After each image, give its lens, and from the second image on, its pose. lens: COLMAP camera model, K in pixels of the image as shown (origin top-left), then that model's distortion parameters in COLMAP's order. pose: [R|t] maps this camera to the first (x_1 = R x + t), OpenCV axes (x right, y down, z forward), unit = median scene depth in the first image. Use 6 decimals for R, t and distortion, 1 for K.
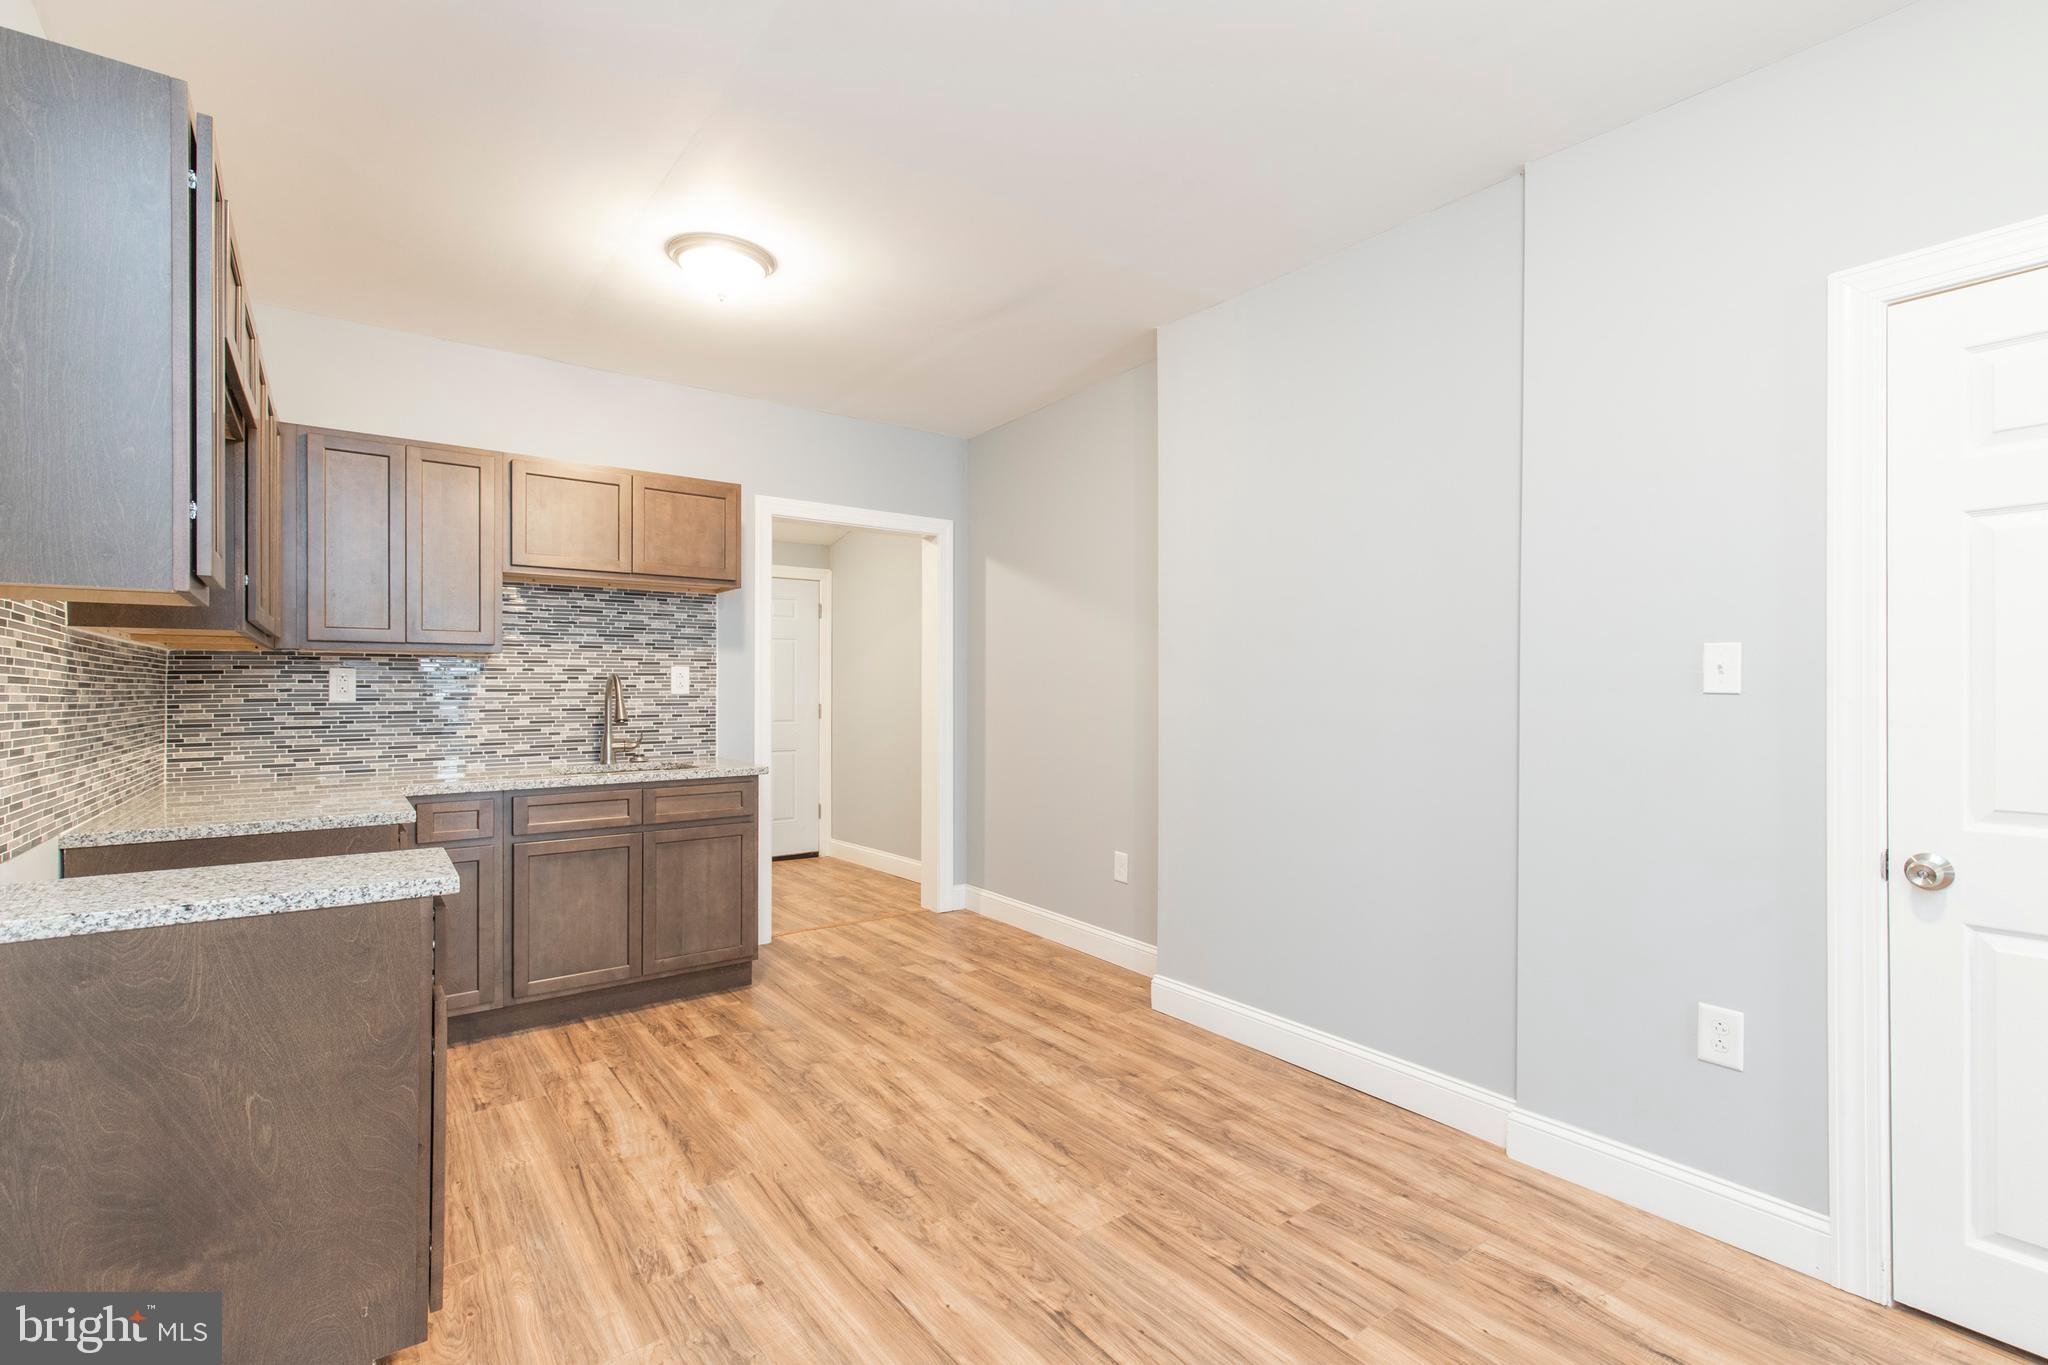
lens RADIAL K [[920.8, 0, 1028.6], [0, 920.8, 683.5], [0, 0, 1]] dist [-0.001417, 0.000159]
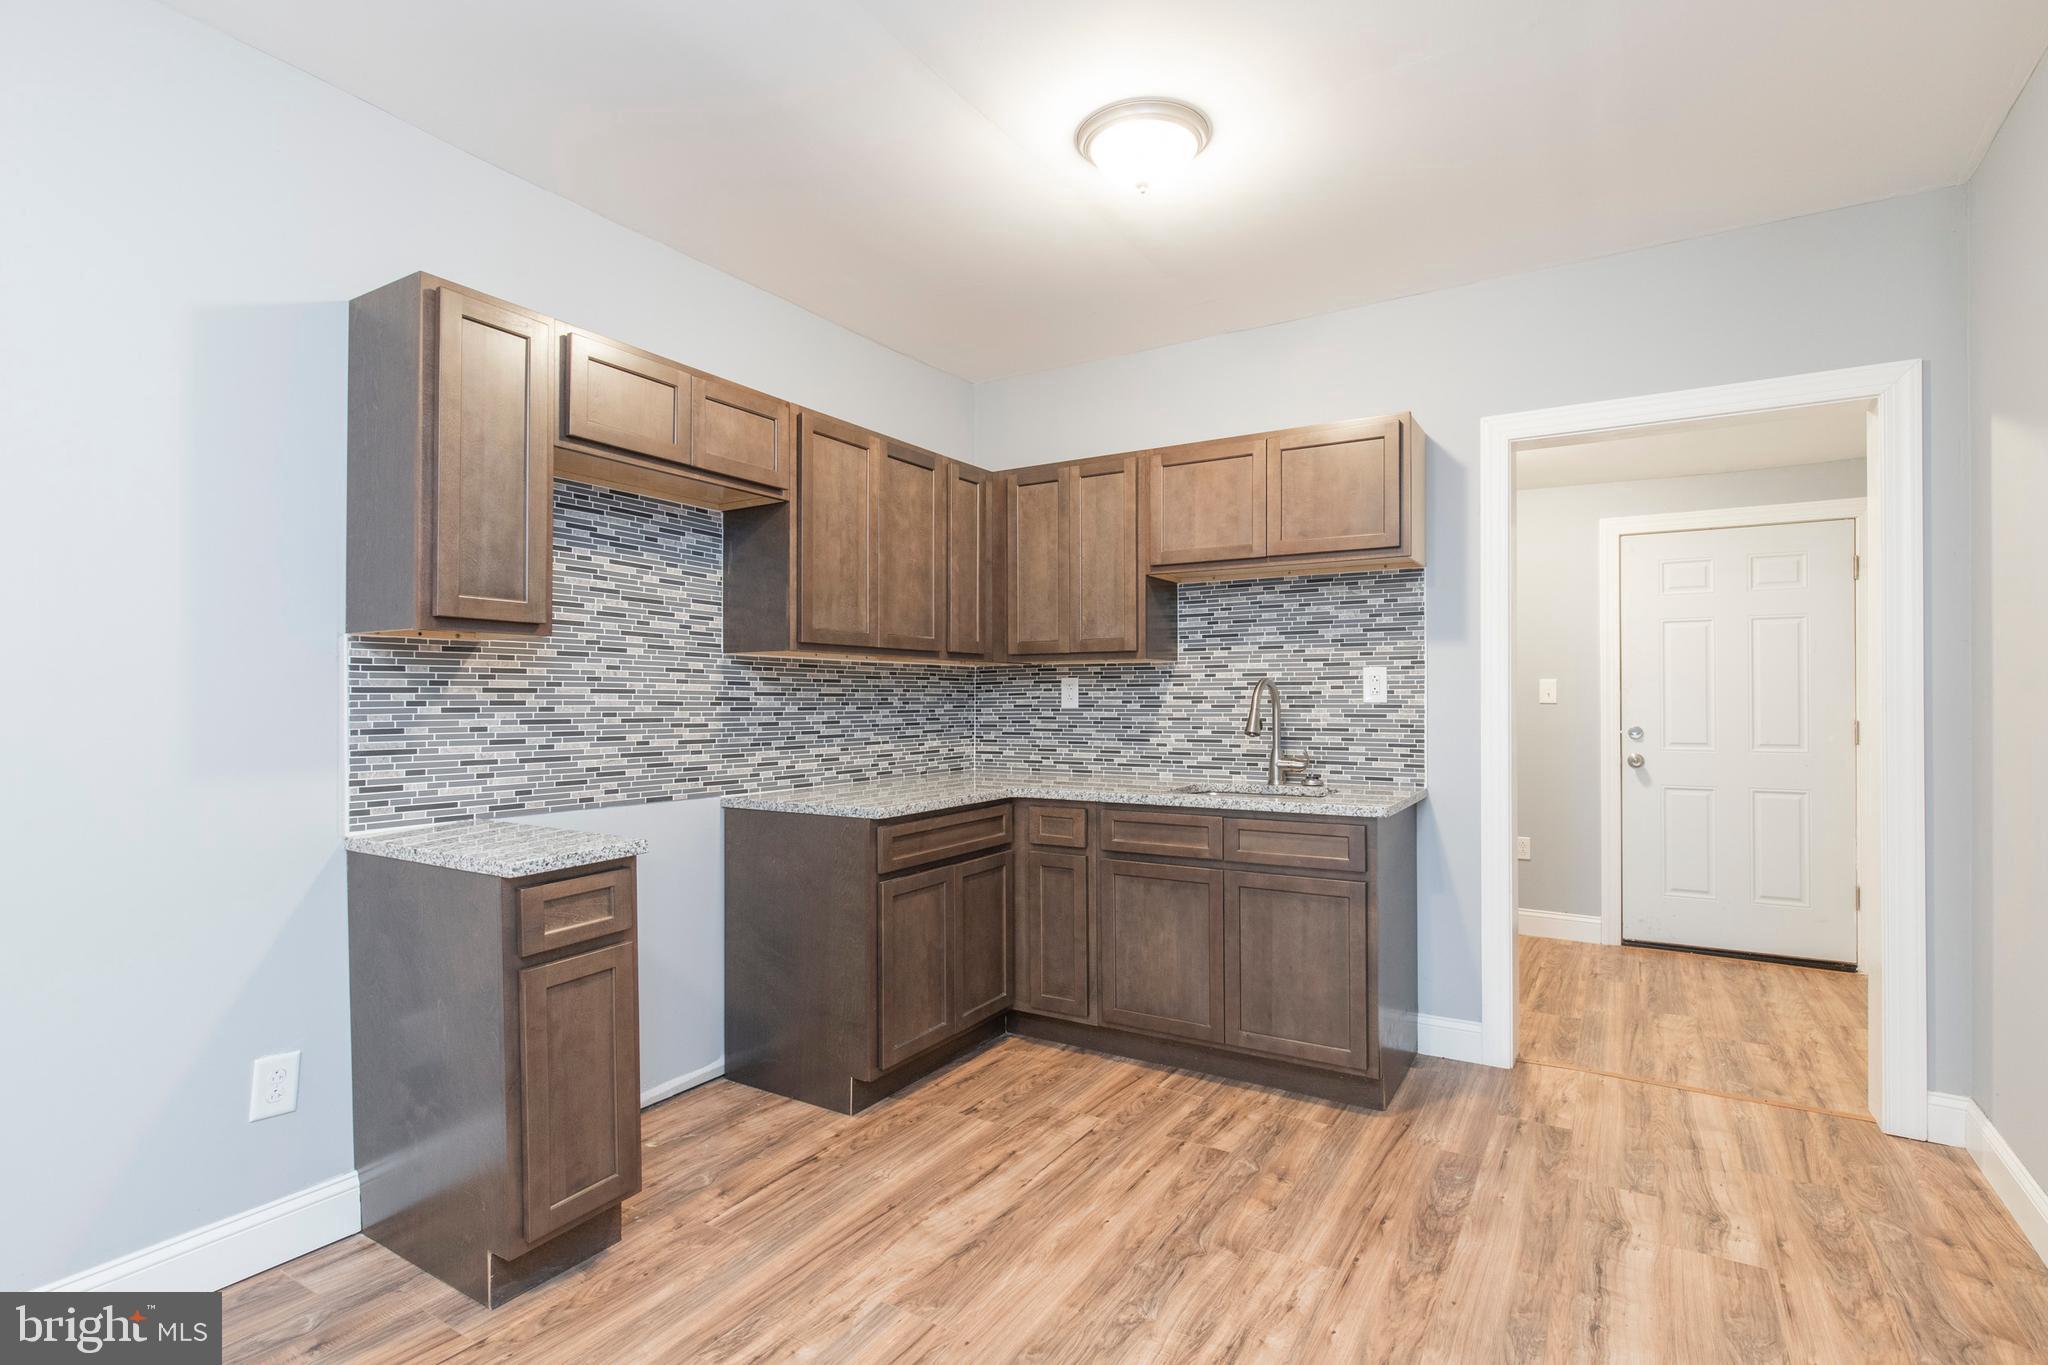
lens RADIAL K [[972.4, 0, 1037.1], [0, 972.4, 691.2], [0, 0, 1]] dist [0.000487, -0.001071]
pose [[0.373326, -0.004677, -0.927688, 0.338947], [0.007159, 0.999972, -0.002161, 0.001916], [0.927673, -0.005835, 0.373349, 0.537414]]
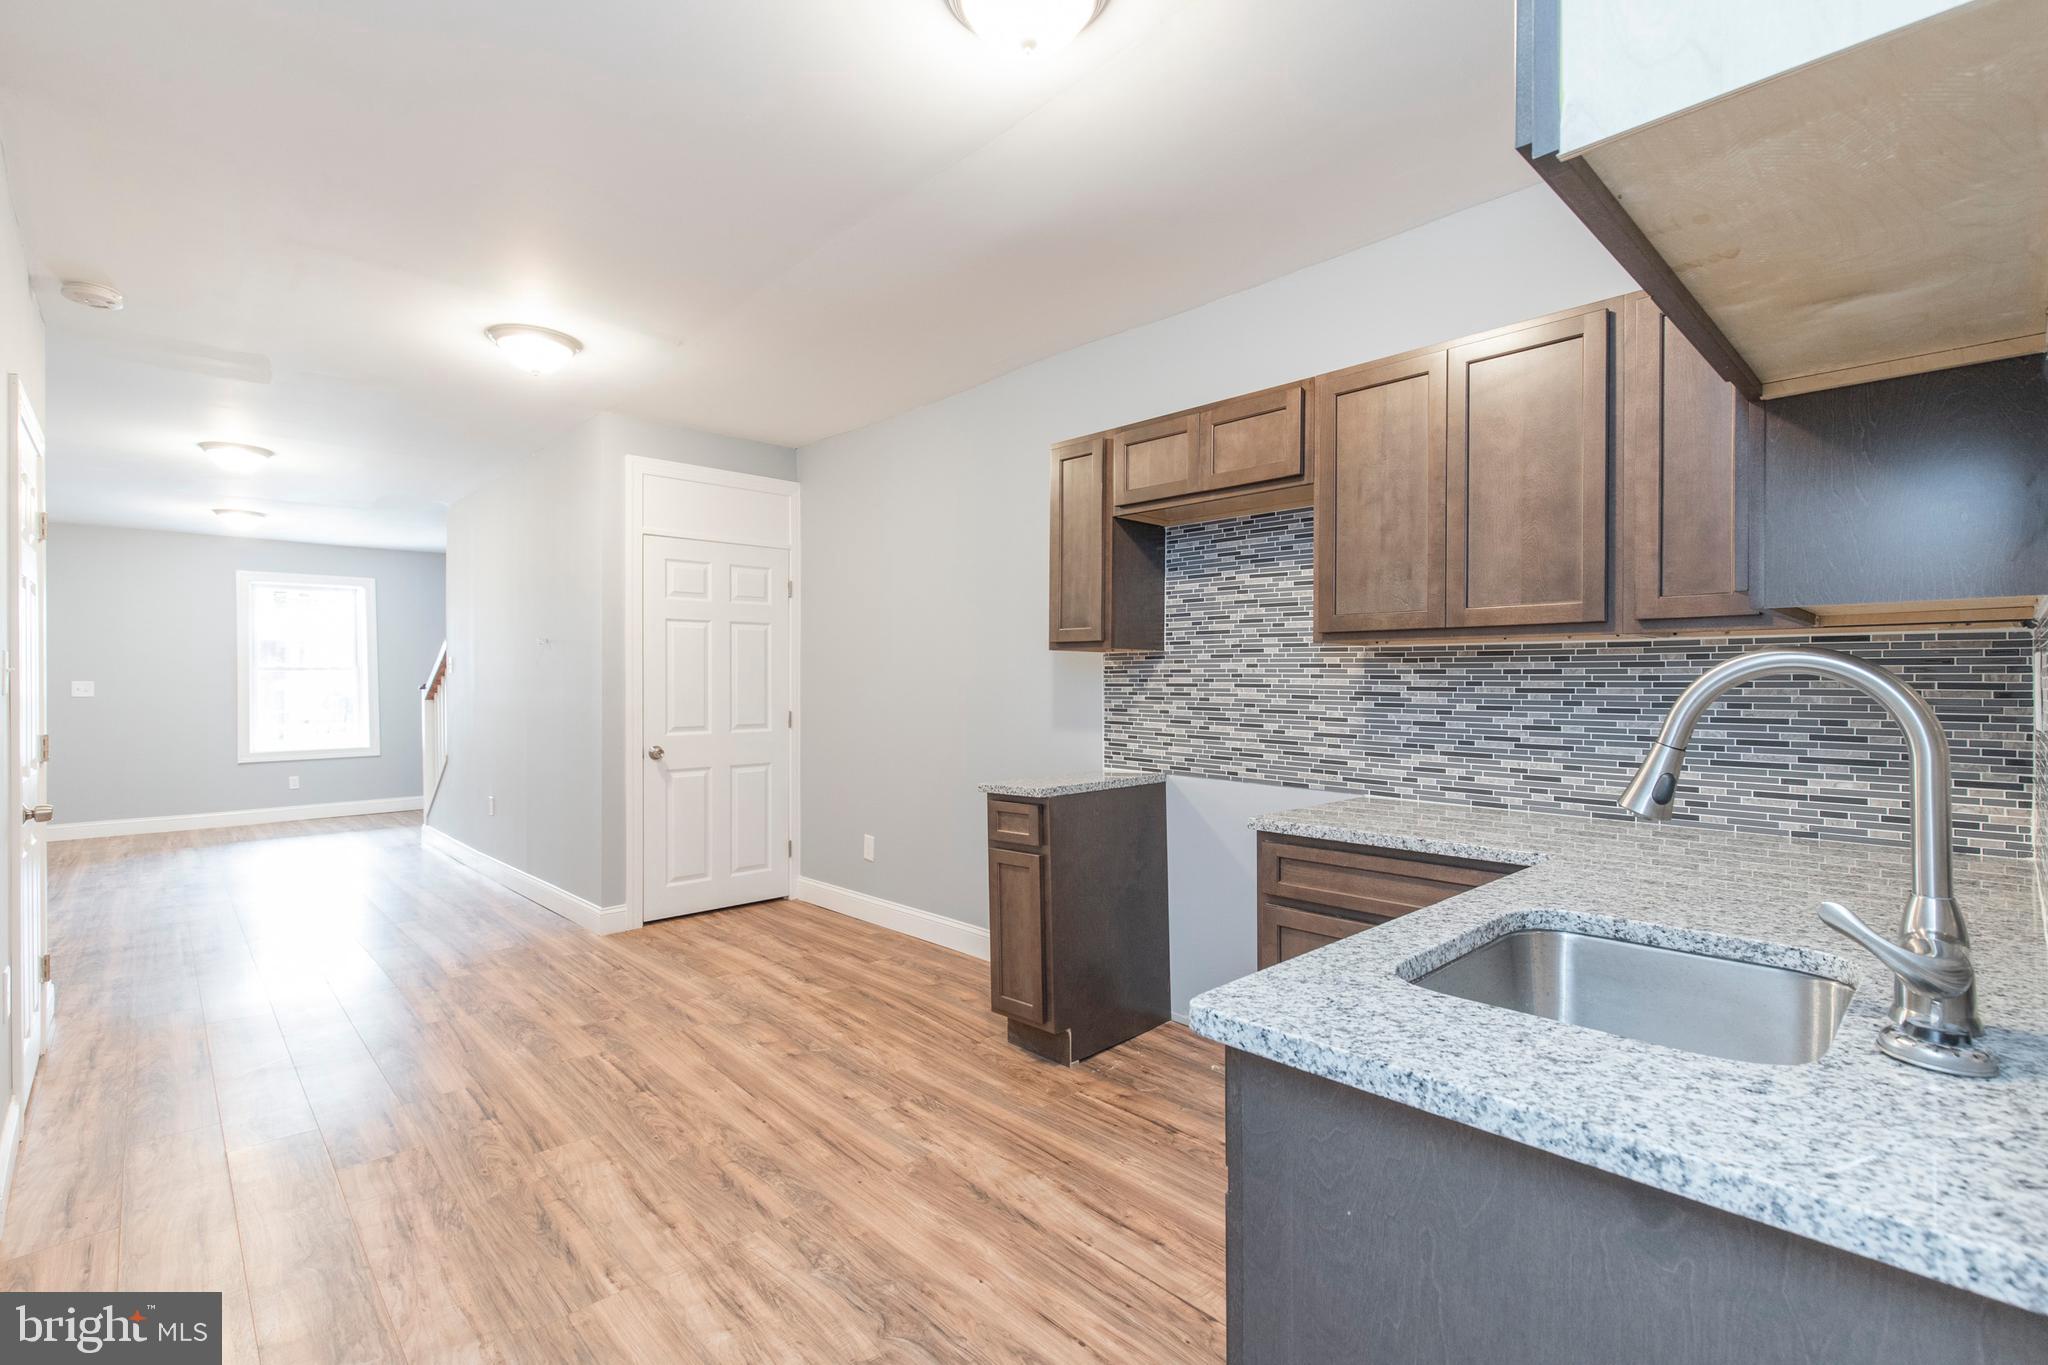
lens RADIAL K [[920.8, 0, 1036.8], [0, 920.8, 682.6], [0, 0, 1]] dist [-0.001417, 0.000159]
pose [[-0.992306, -0.001910, -0.123791, -0.231053], [-0.001046, 0.999975, -0.007041, 0.001298], [0.123802, -0.006857, -0.992283, 1.401559]]
